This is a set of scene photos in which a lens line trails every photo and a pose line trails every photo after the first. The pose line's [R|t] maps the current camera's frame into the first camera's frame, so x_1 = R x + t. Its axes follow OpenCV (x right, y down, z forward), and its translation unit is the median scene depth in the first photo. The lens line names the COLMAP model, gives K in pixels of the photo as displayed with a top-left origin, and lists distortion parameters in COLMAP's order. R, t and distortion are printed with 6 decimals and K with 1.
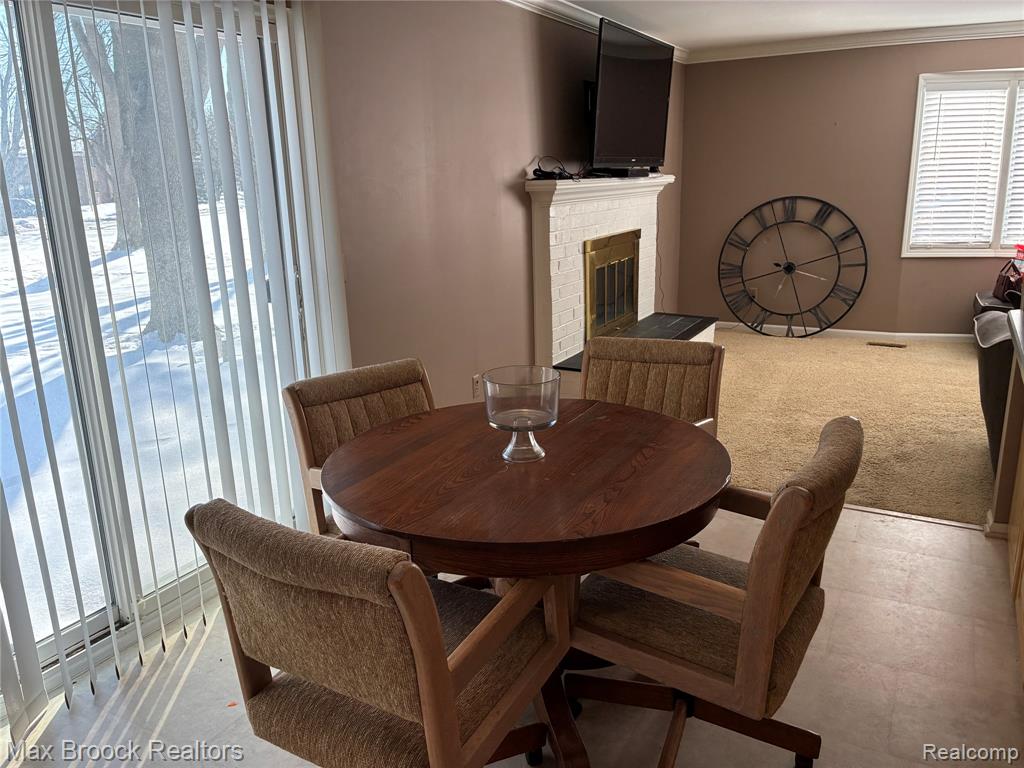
lens RADIAL K [[777.3, 0, 517.5], [0, 777.3, 383.6], [0, 0, 1]] dist [0.044140, -0.061001]
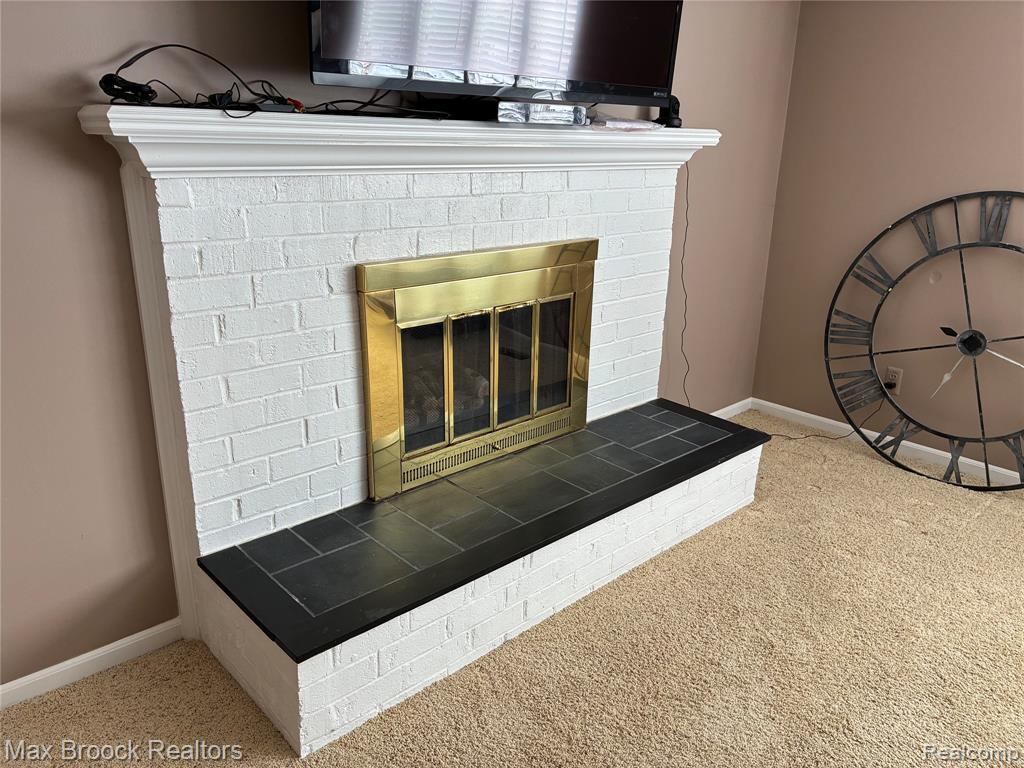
lens RADIAL K [[777.3, 0, 516.9], [0, 777.3, 387.0], [0, 0, 1]] dist [0.044140, -0.061001]
pose [[0.946157, 0.144544, -0.289644, 0.227624], [-0.129334, 0.989049, 0.071091, -0.119062], [0.296748, -0.029803, 0.954491, 0.461699]]
